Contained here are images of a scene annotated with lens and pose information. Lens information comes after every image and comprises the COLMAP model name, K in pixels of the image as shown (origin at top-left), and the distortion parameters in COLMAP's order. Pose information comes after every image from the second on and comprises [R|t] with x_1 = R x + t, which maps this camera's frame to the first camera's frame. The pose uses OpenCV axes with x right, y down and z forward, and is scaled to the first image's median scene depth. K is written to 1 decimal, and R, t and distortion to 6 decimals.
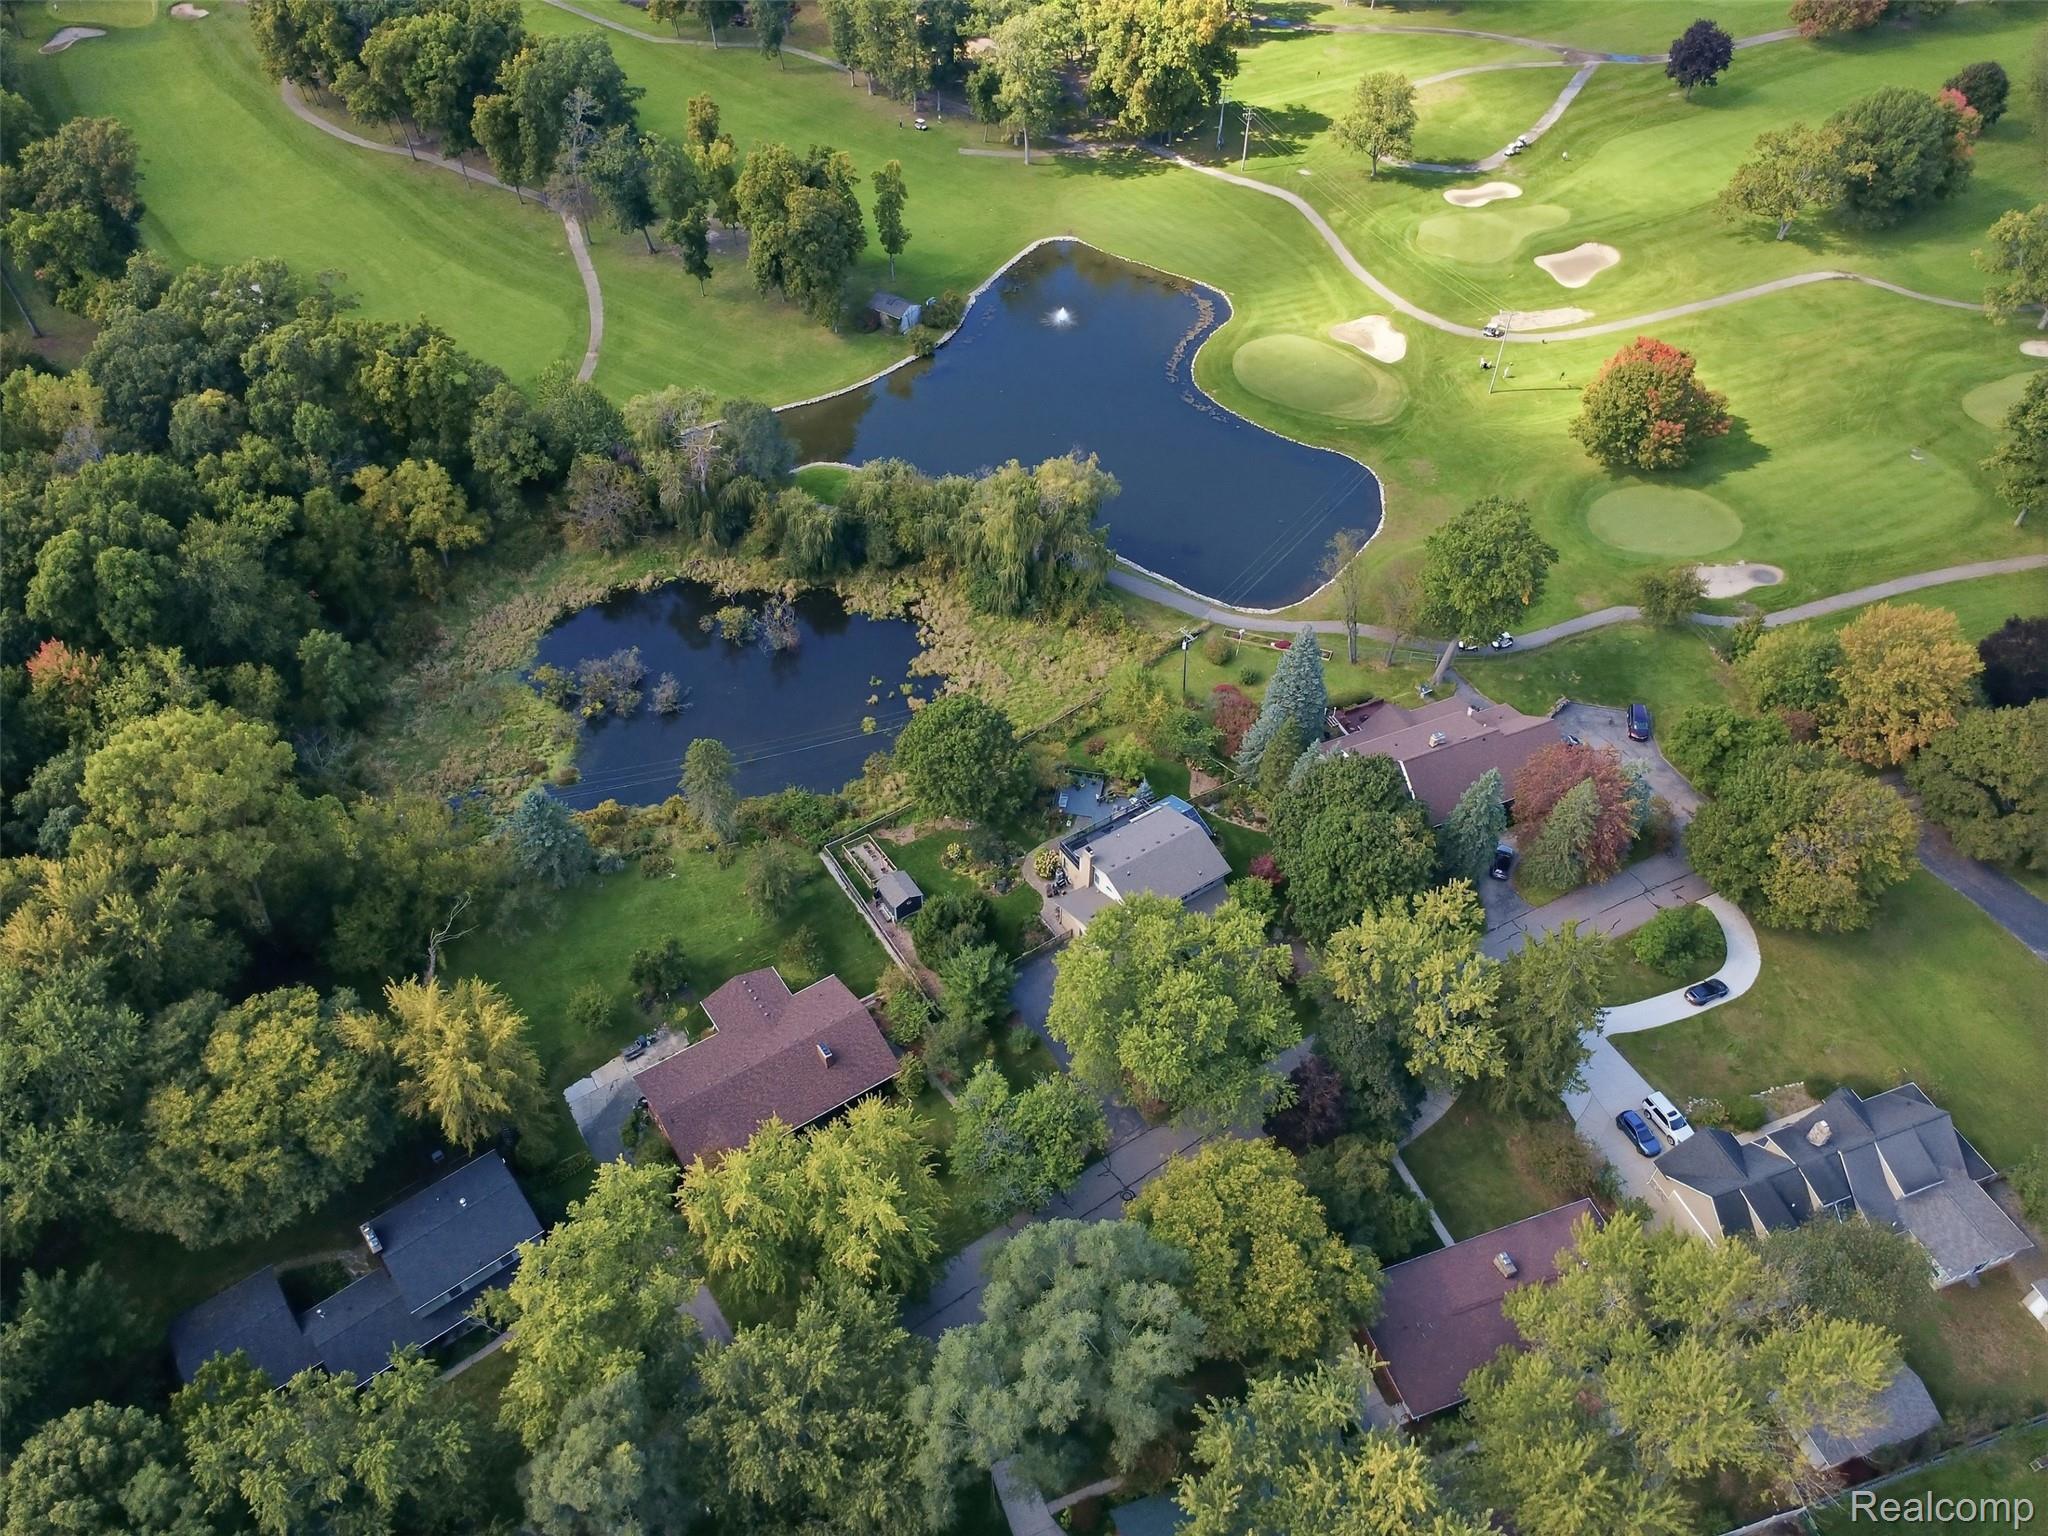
lens RADIAL K [[1492.9, 0, 1024.0], [0, 1492.9, 768.0], [0, 0, 1]] dist [0.000123, 0.000525]
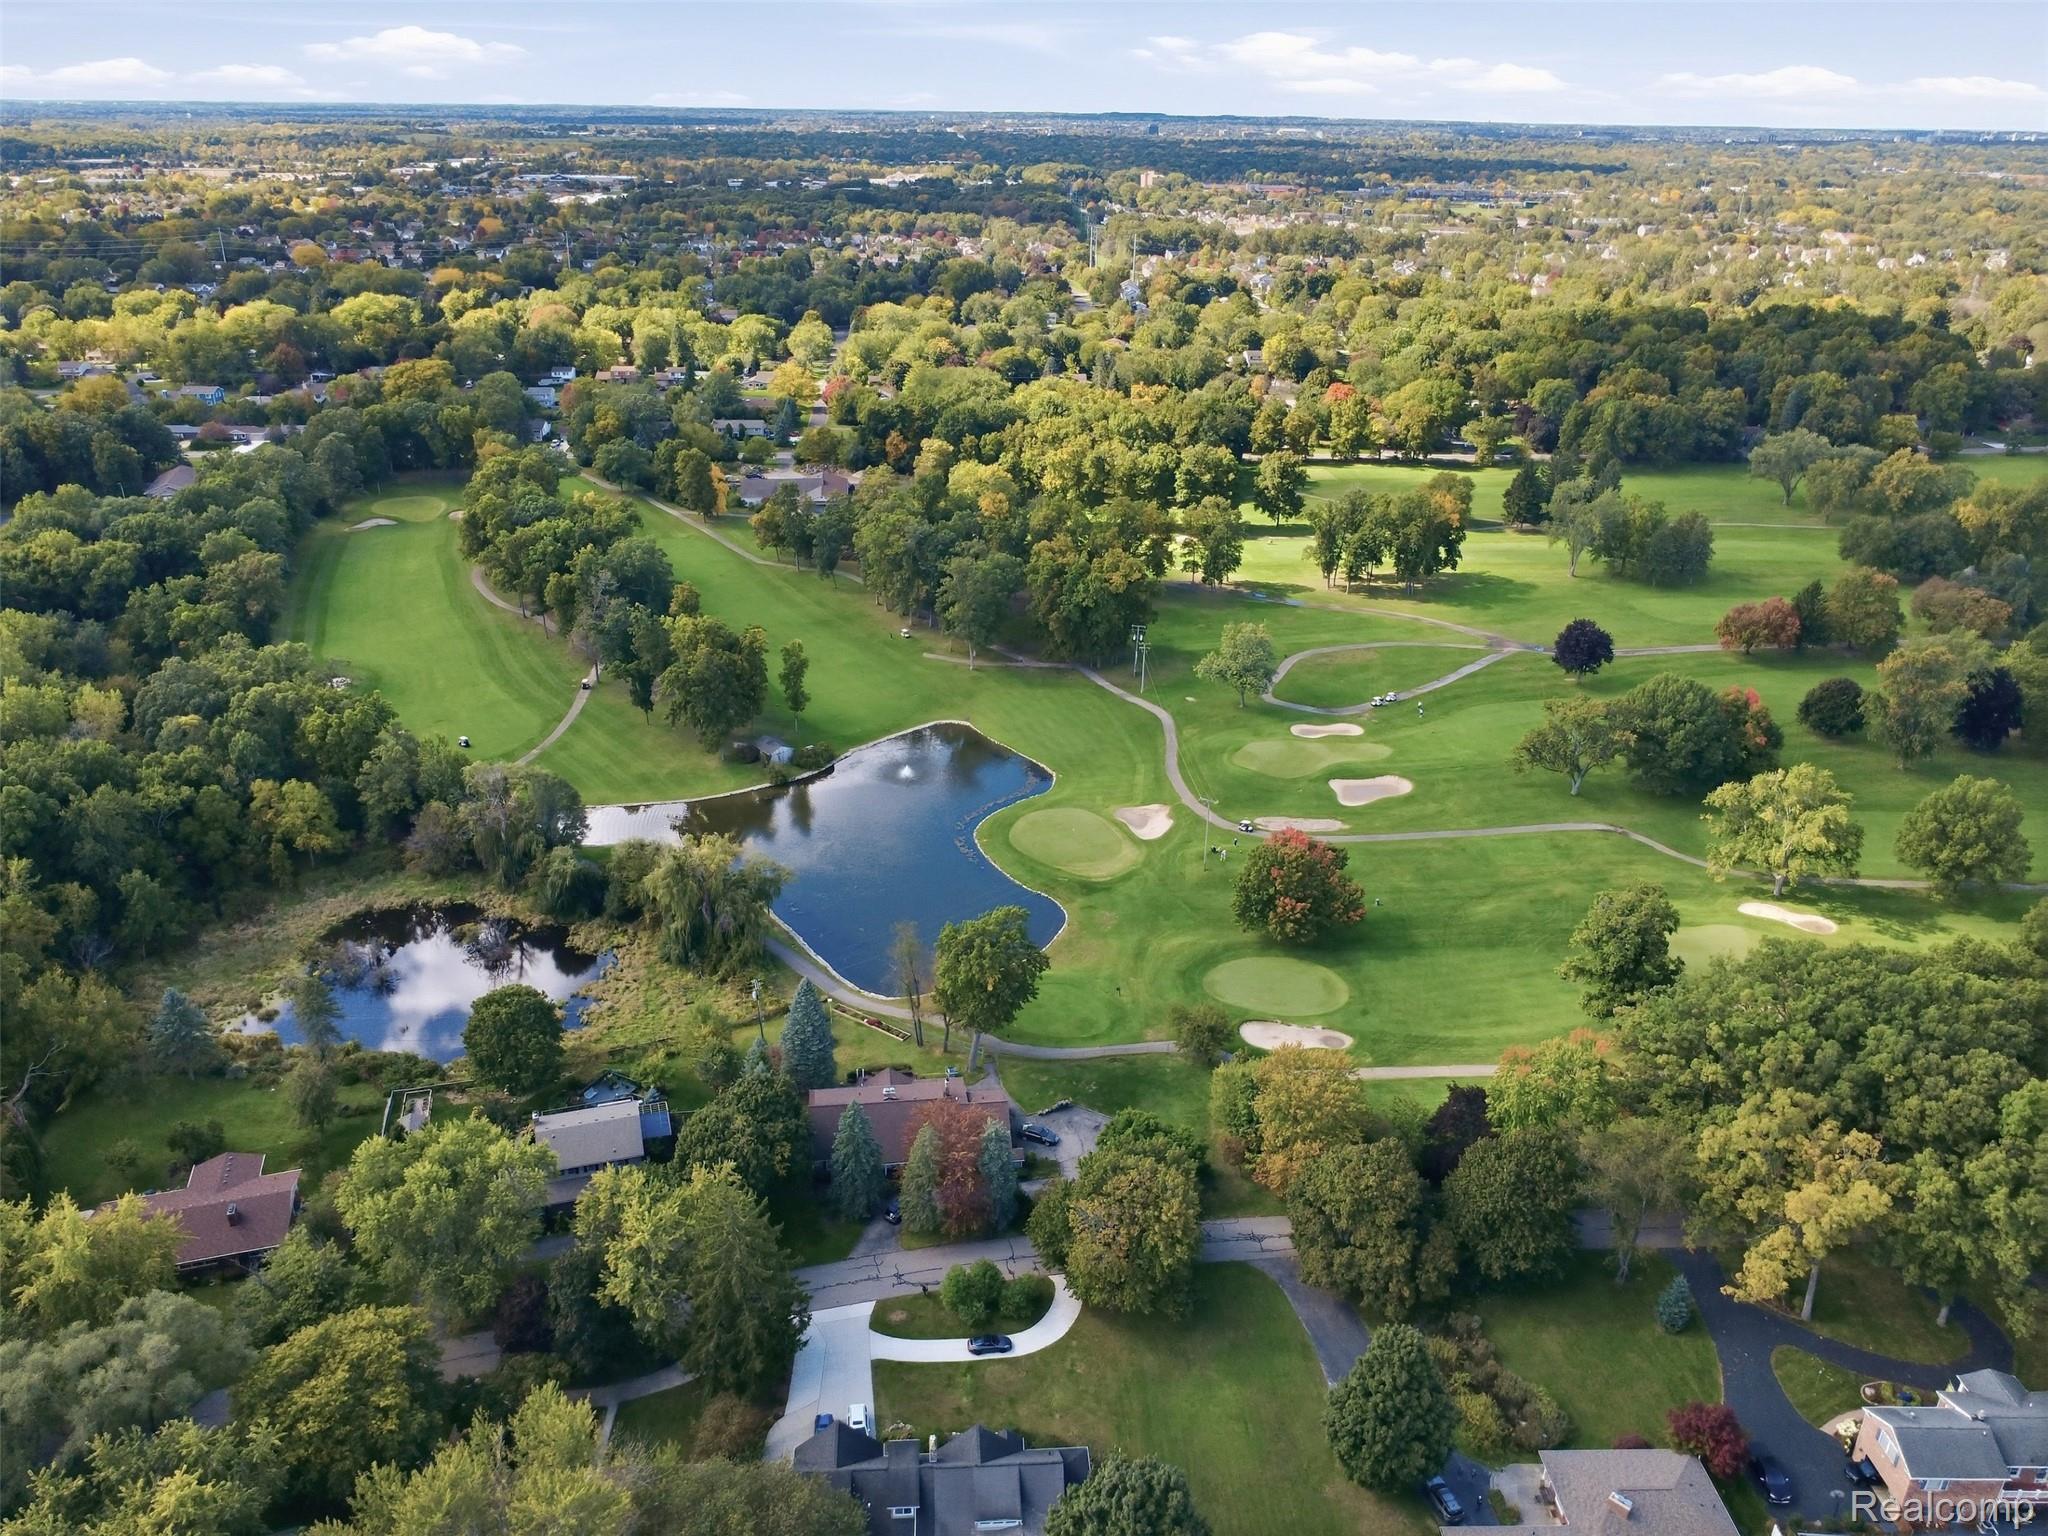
lens RADIAL K [[1492.9, 0, 1024.0], [0, 1492.9, 768.0], [0, 0, 1]] dist [0.000123, 0.000525]
pose [[0.959535, 0.120356, -0.254572, 0.529188], [-0.204100, 0.920104, -0.334292, 0.092830], [0.193999, 0.372724, 0.907437, -0.082850]]
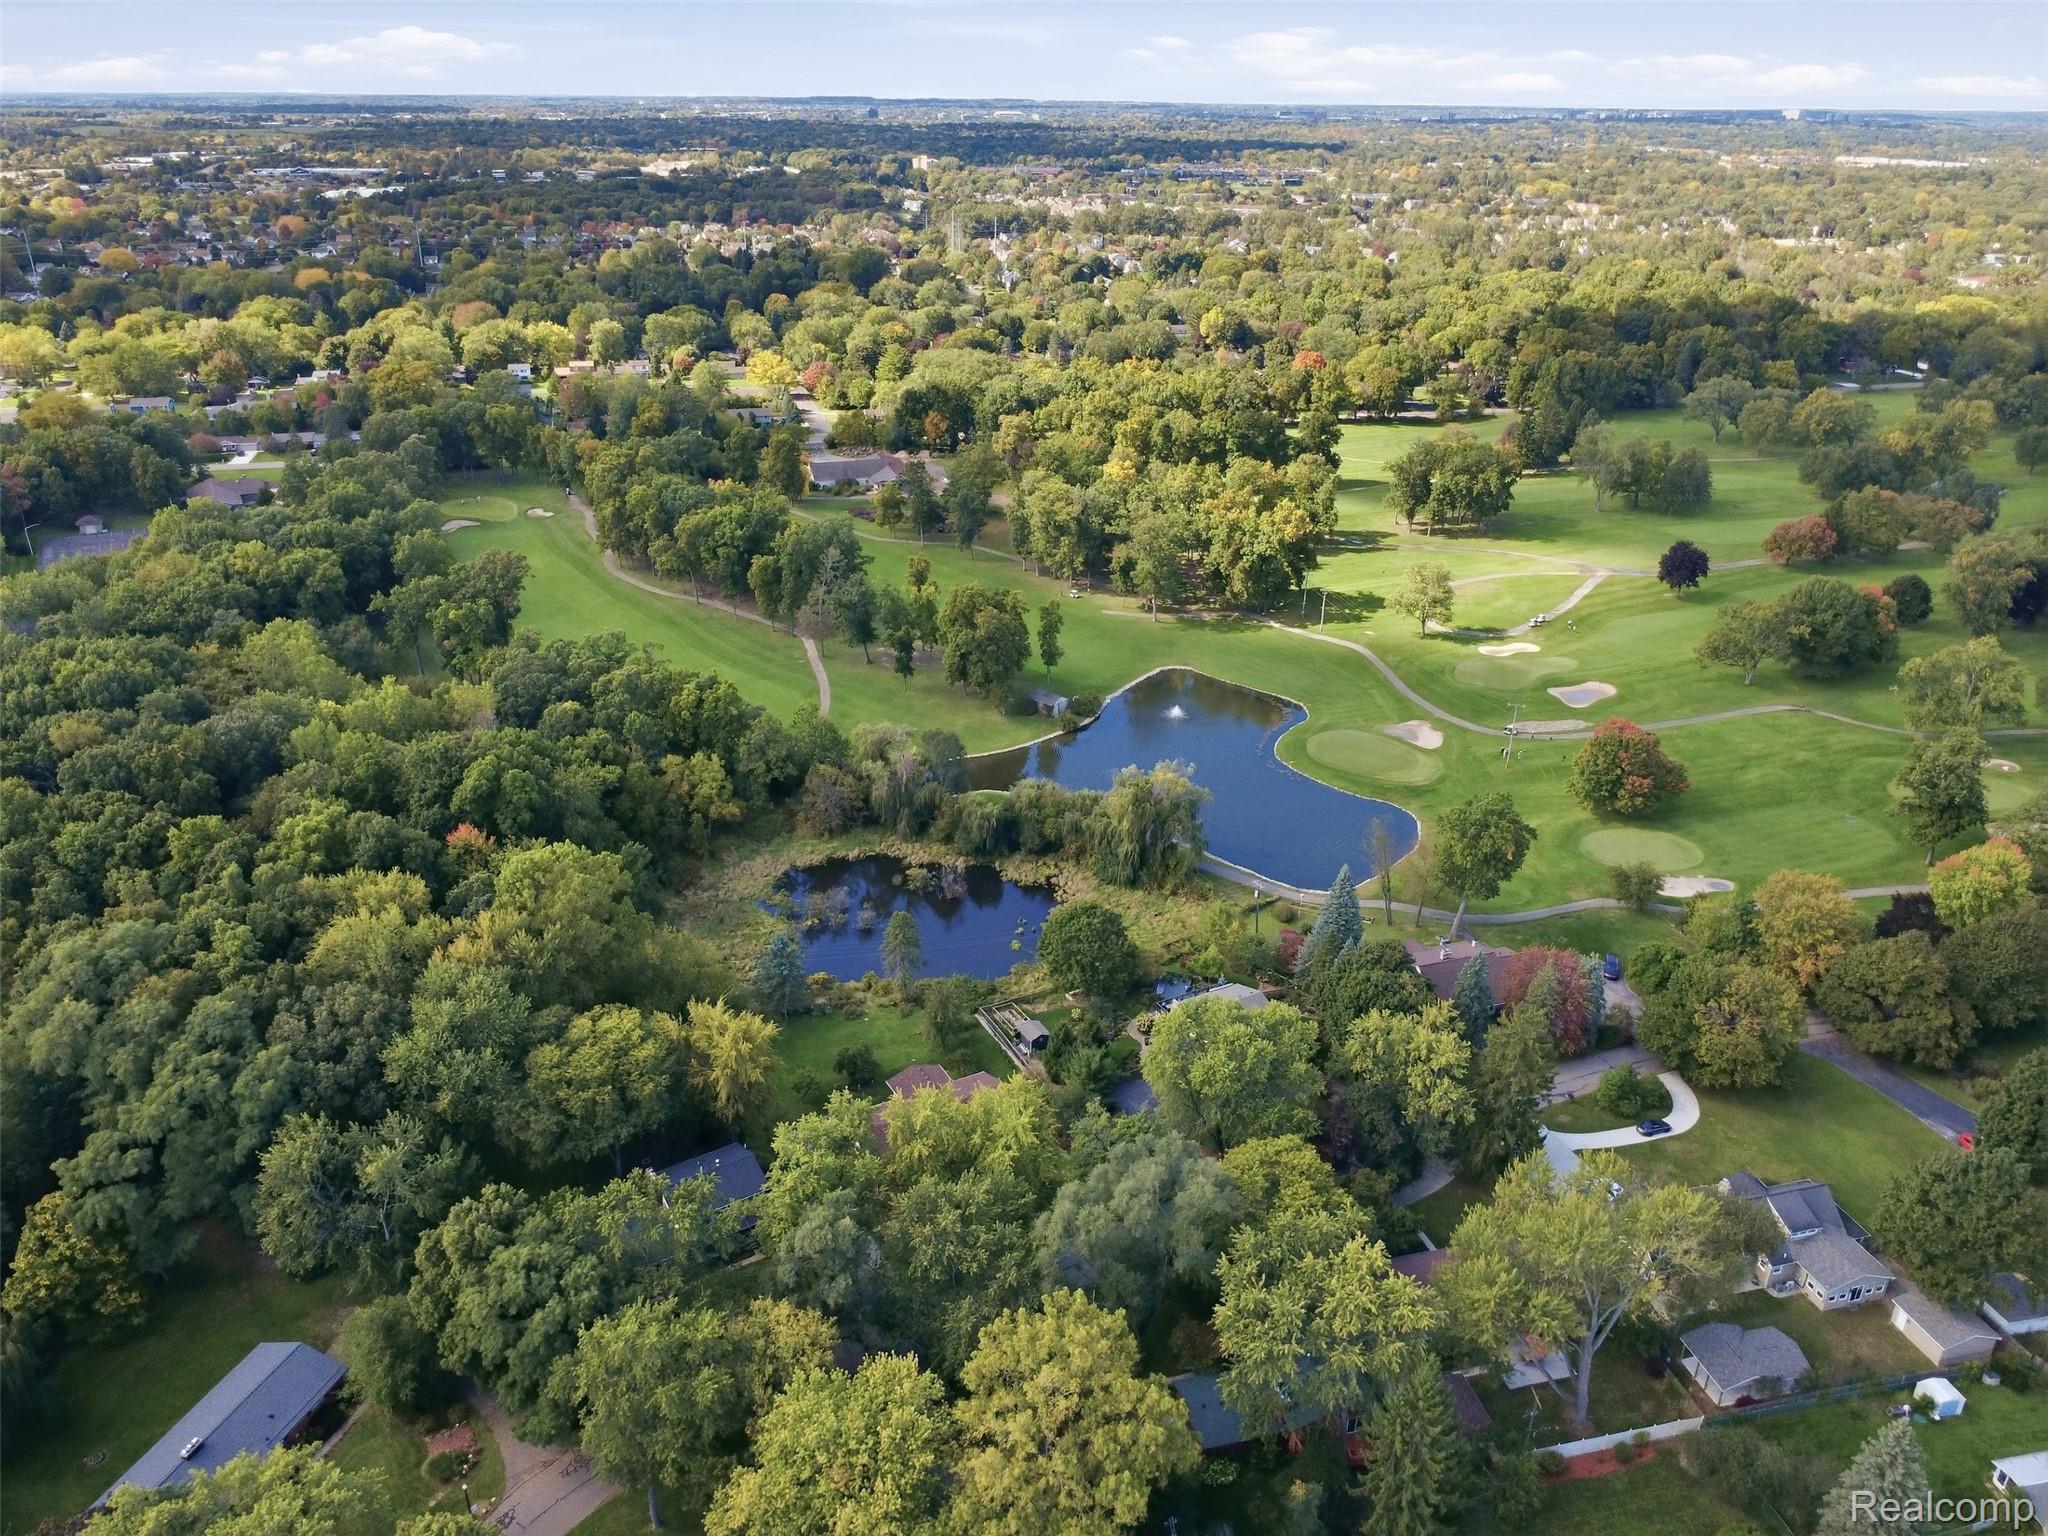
lens RADIAL K [[1492.9, 0, 1024.0], [0, 1492.9, 768.0], [0, 0, 1]] dist [0.000123, 0.000525]
pose [[0.995395, 0.040576, -0.086846, 0.010969], [-0.068539, 0.934658, -0.348879, 0.262121], [0.067016, 0.353224, 0.933135, -0.265442]]
